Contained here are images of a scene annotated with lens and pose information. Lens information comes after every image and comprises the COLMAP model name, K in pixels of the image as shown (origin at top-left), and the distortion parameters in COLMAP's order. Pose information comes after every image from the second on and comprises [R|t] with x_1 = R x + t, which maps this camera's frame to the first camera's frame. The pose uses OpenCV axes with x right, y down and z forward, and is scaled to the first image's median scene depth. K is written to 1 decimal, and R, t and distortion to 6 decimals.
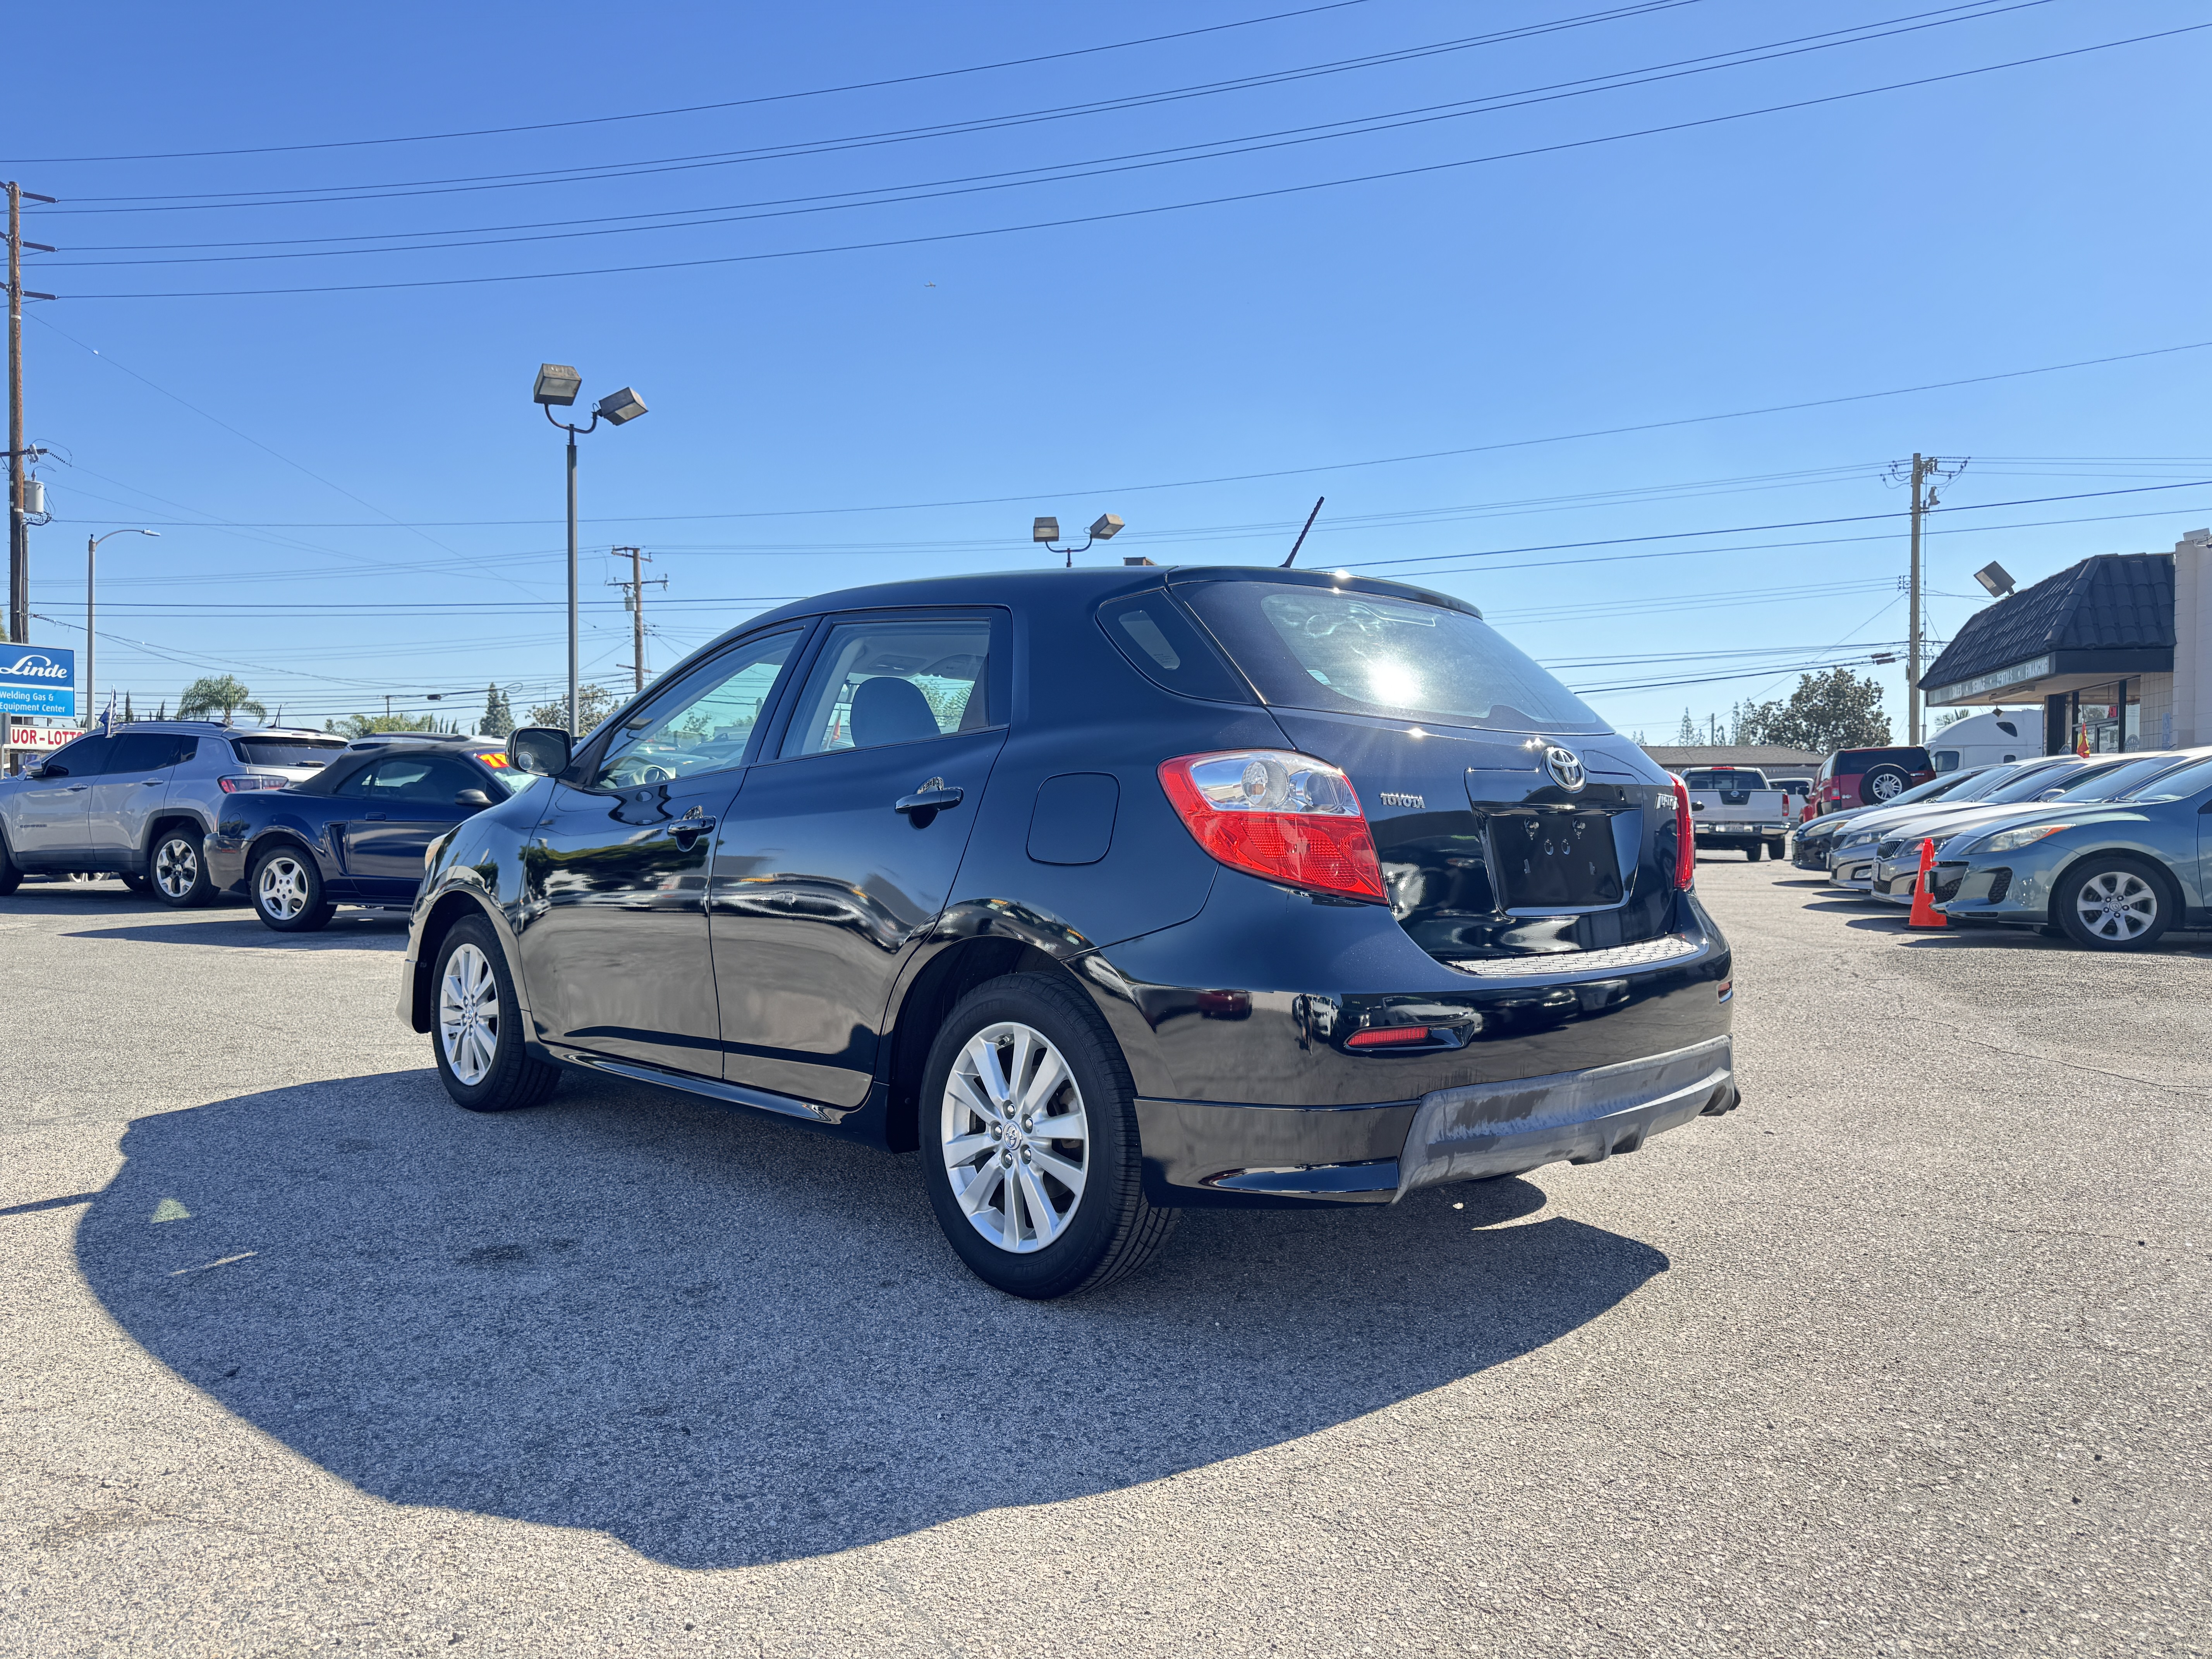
lens RADIAL K [[1548.9, 0, 1103.1], [0, 1548.9, 825.4], [0, 0, 1]] dist [0.031400, -0.044254]
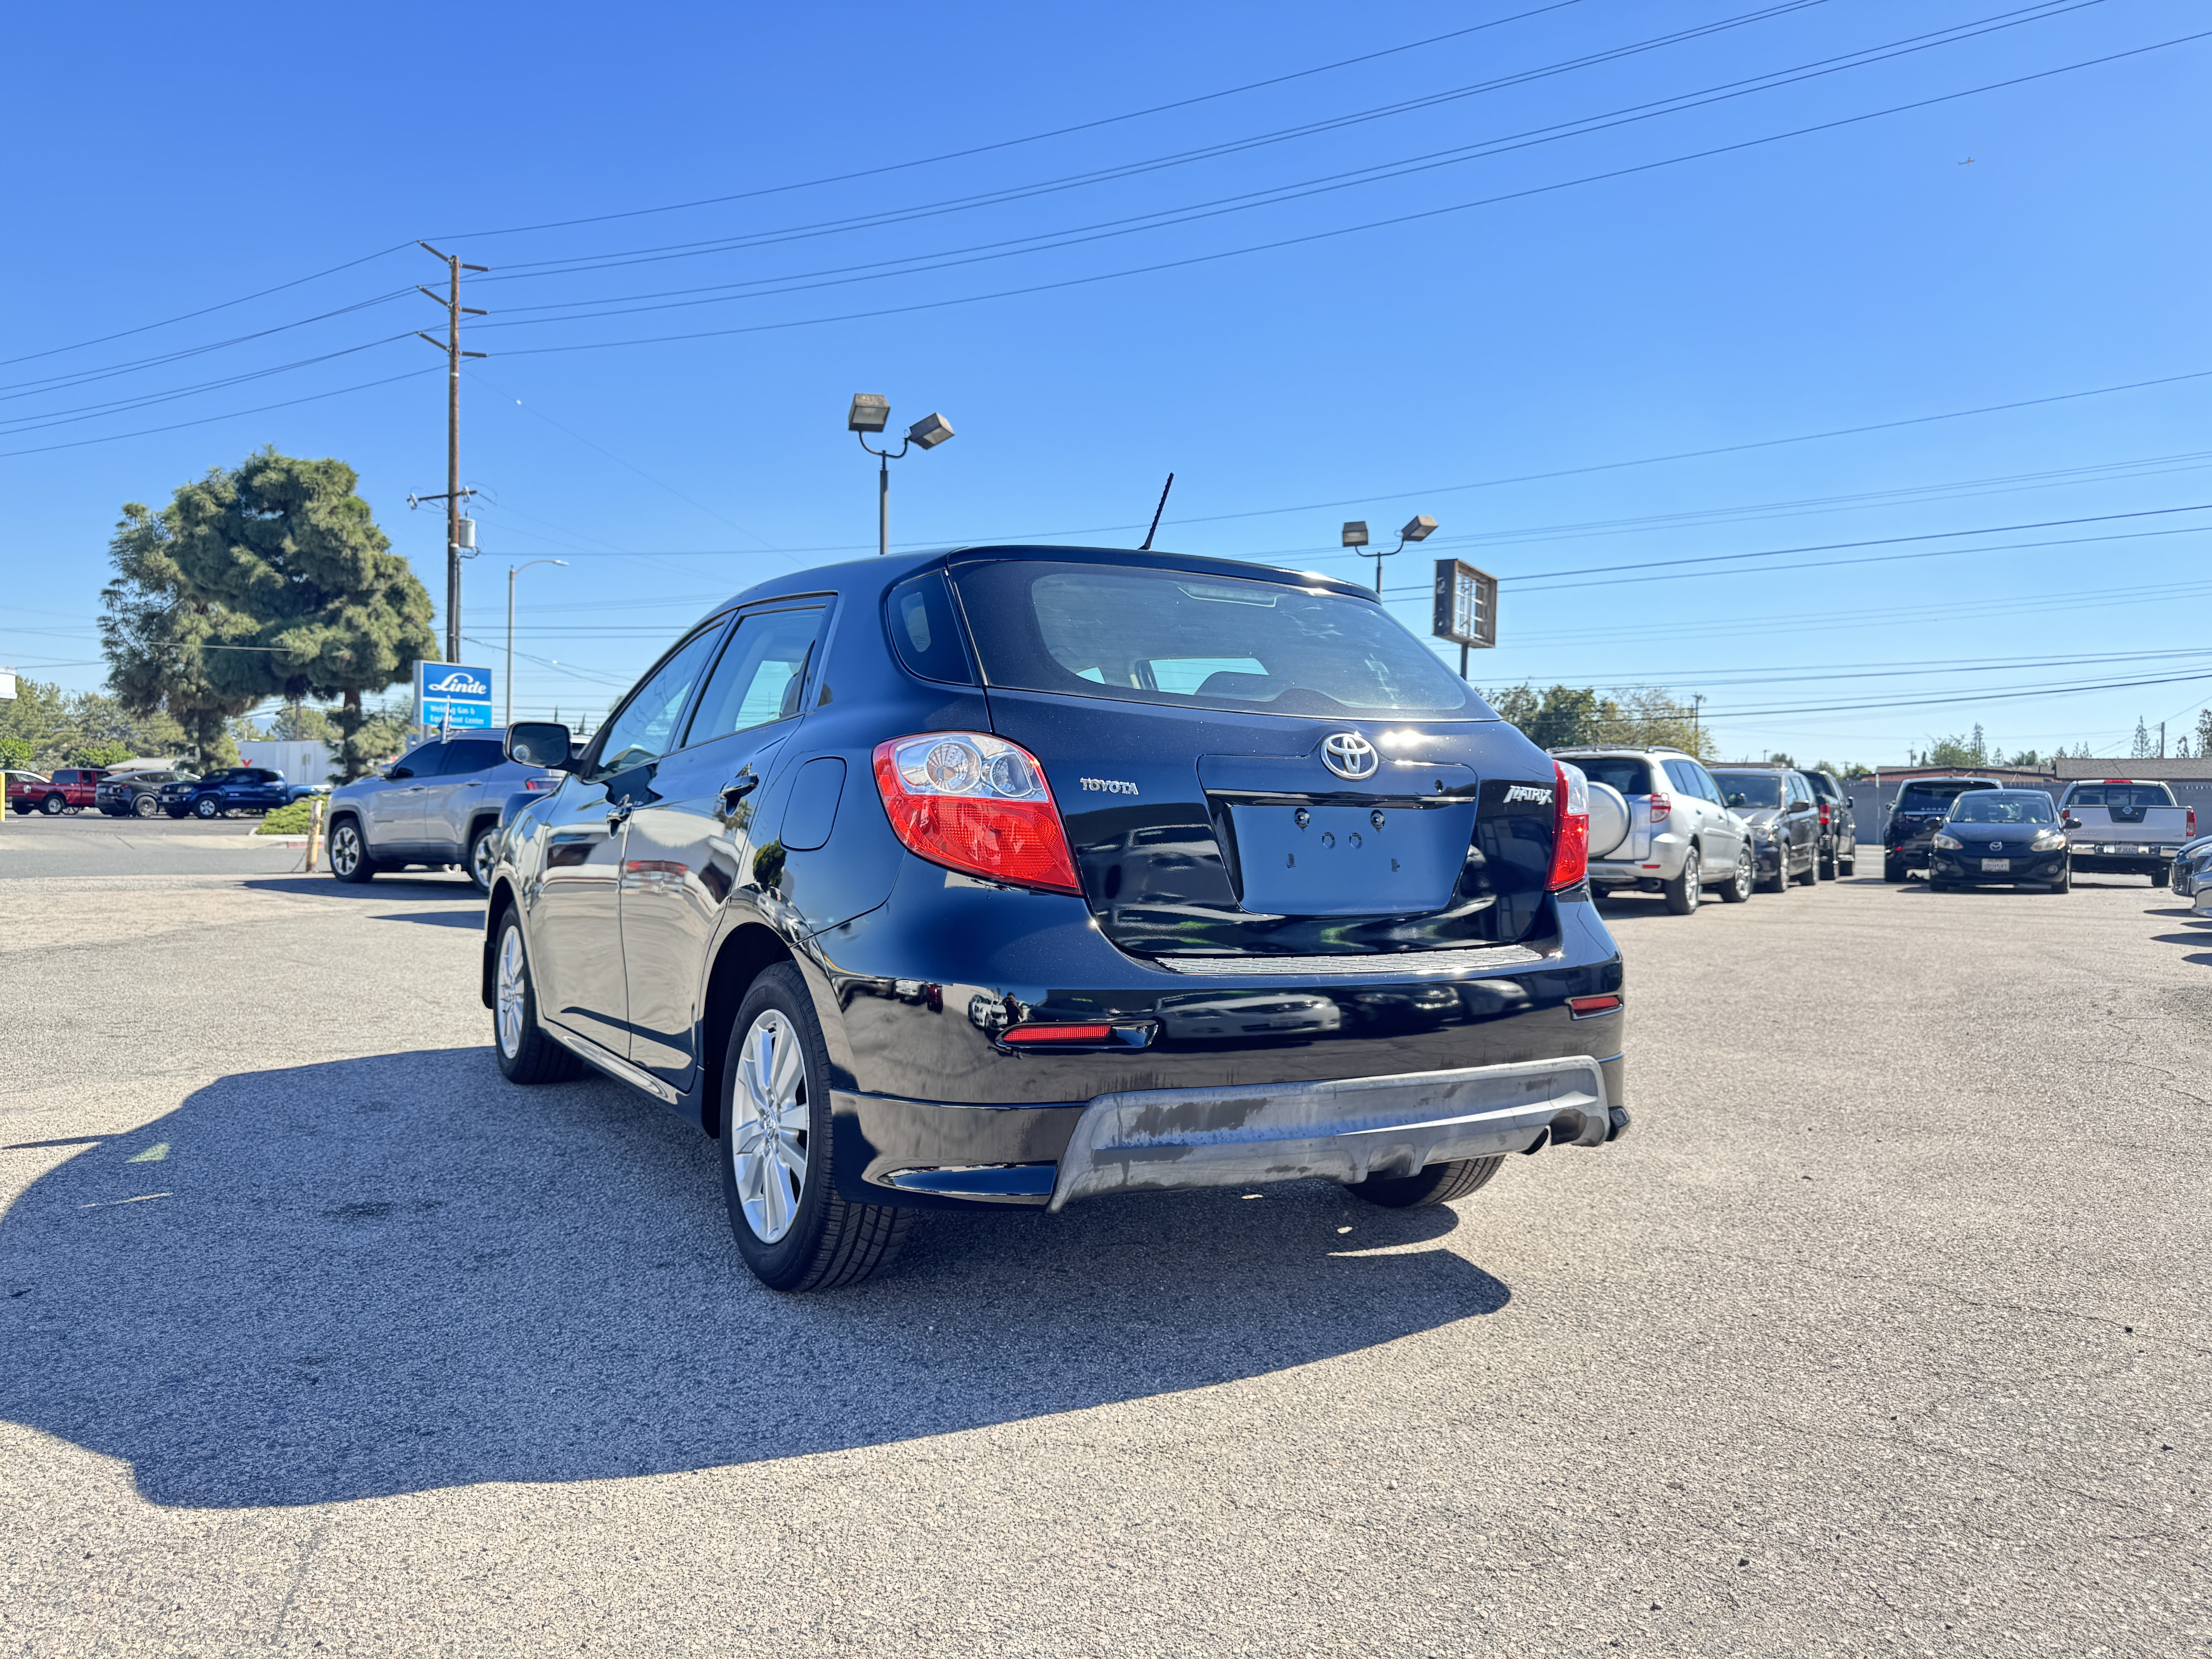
lens RADIAL K [[1547.9, 0, 1116.4], [0, 1547.9, 804.6], [0, 0, 1]] dist [0.069138, -0.125323]
pose [[0.975553, 0.008961, -0.219583, 0.277620], [-0.013538, 0.999721, -0.019345, 0.009336], [0.219349, 0.021845, 0.975402, 0.051200]]
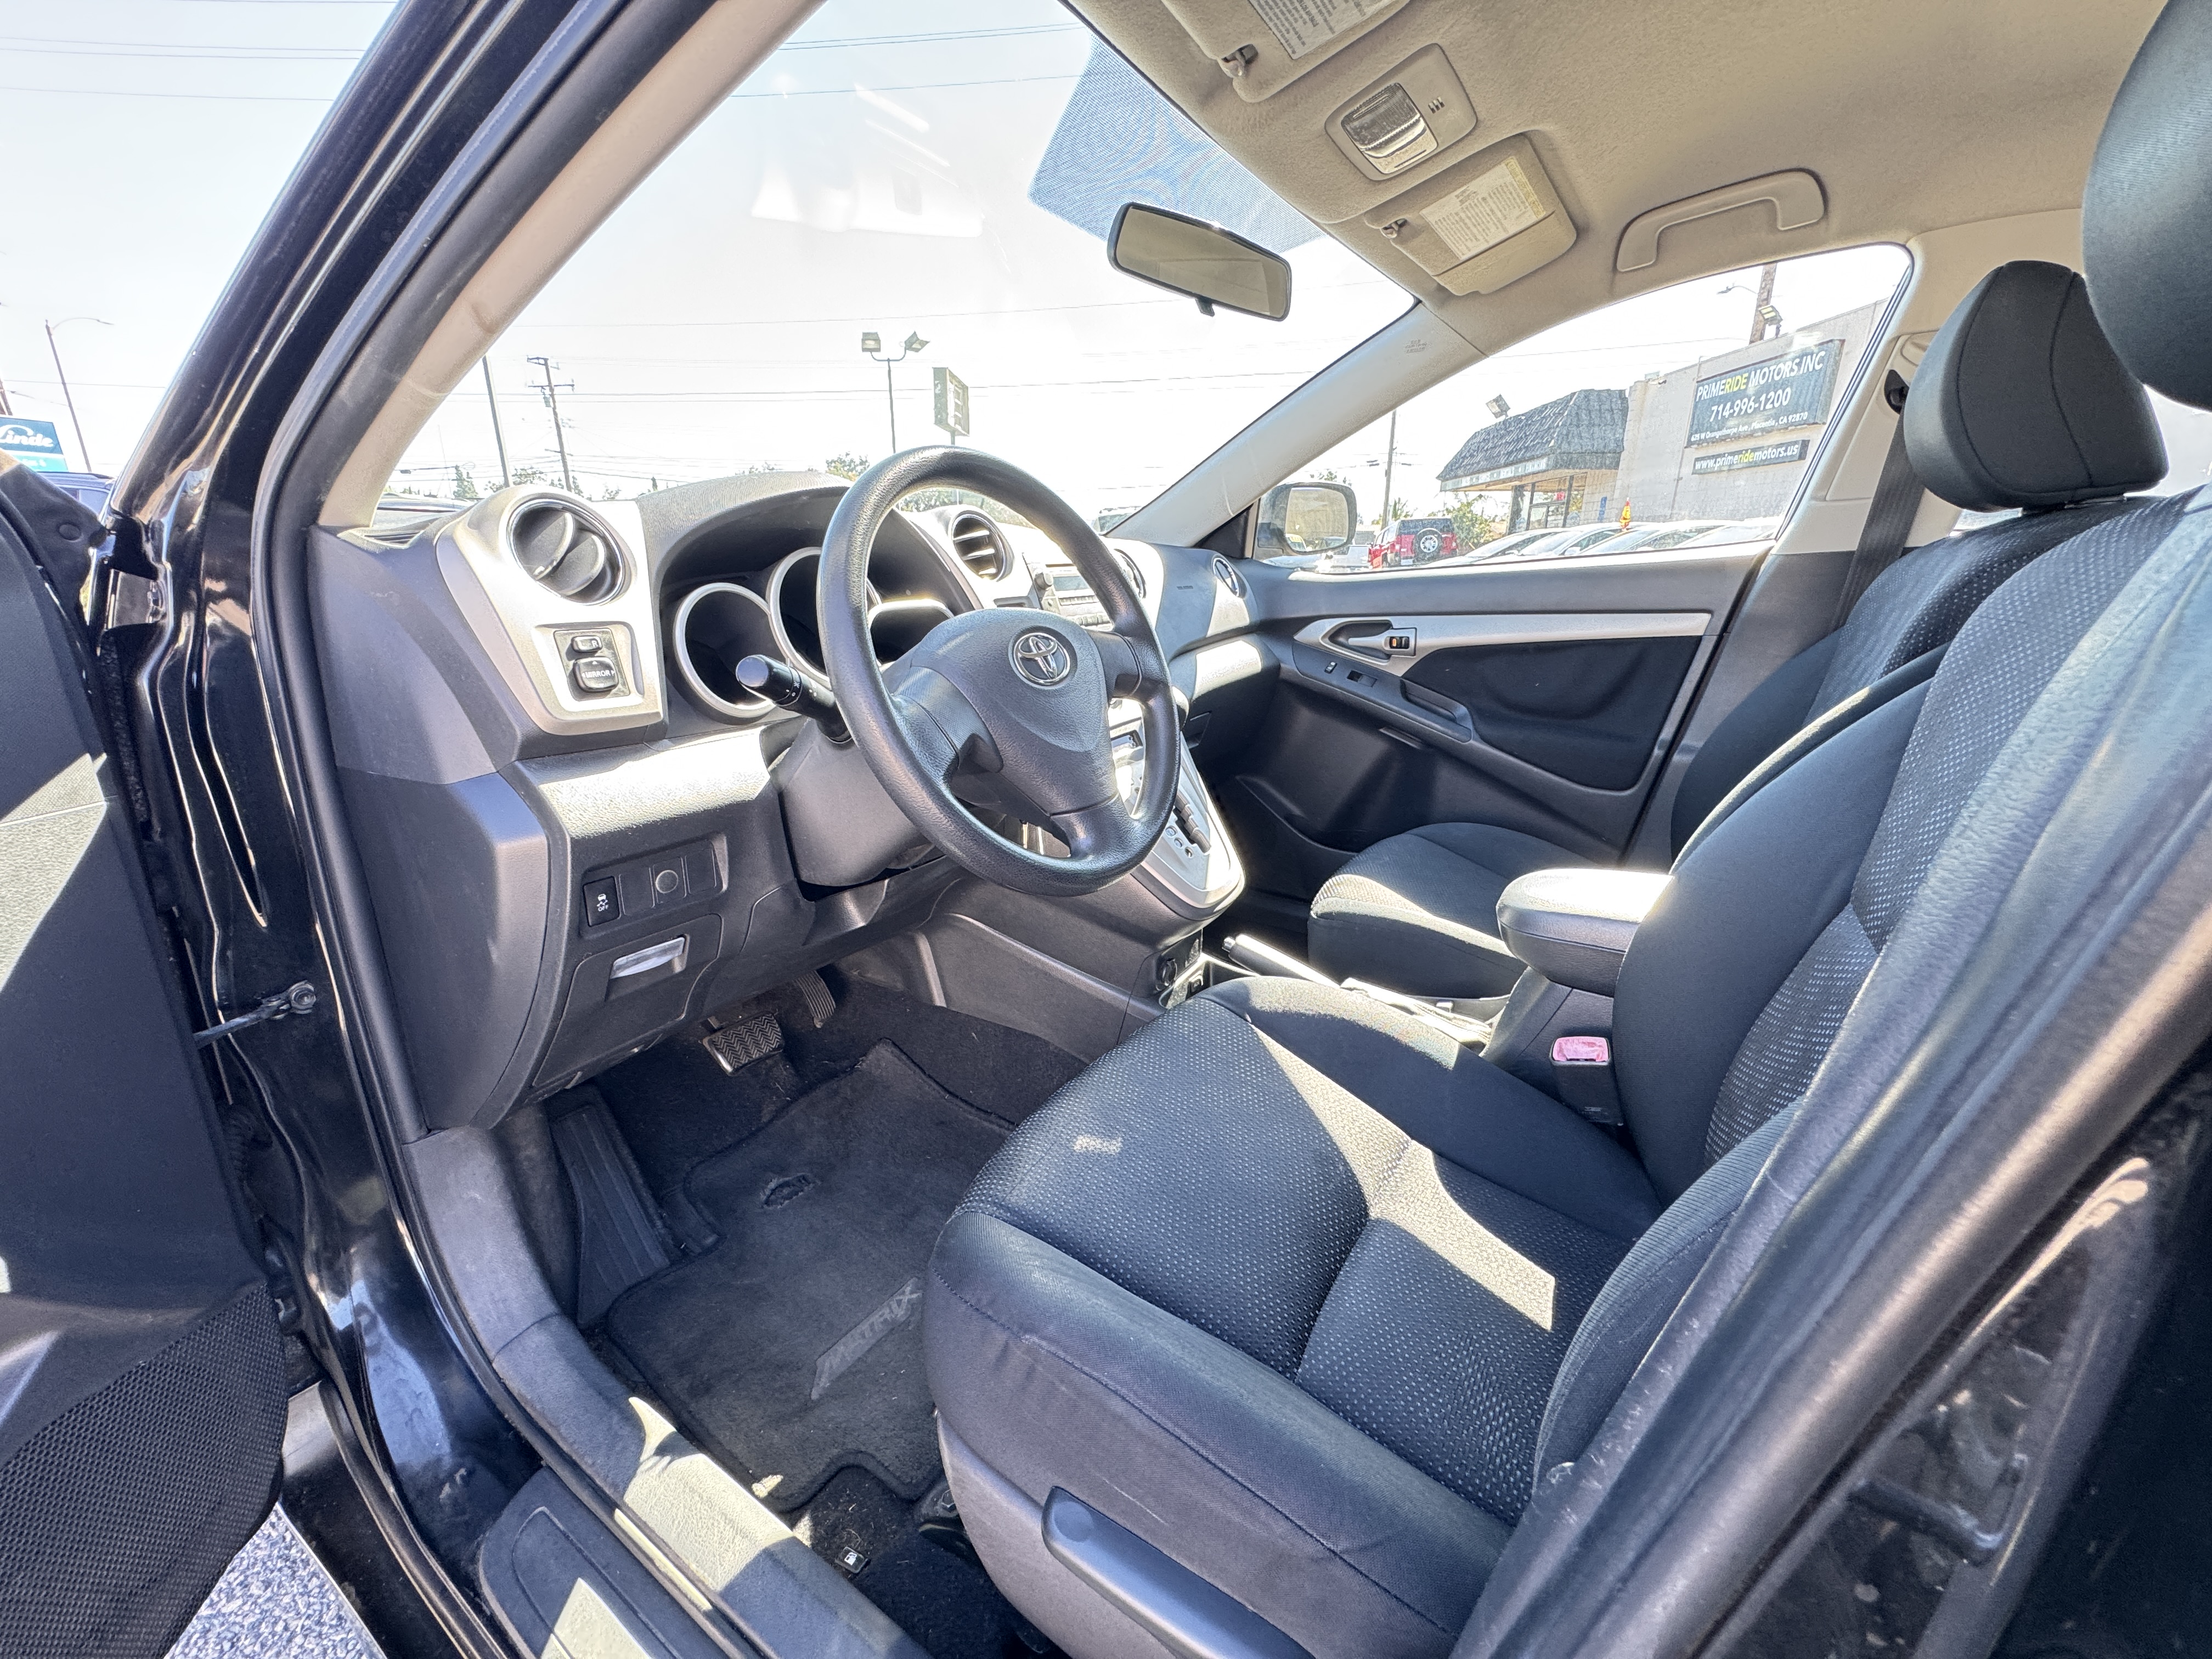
lens RADIAL K [[882.3, 0, 1093.8], [0, 882.3, 822.1], [0, 0, 1]] dist [-0.001331, -0.000352]
pose [[0.976404, -0.061775, 0.206928, -0.250507], [0.001144, 0.959679, 0.281097, -0.042795], [-0.215949, -0.274227, 0.937105, 0.943432]]
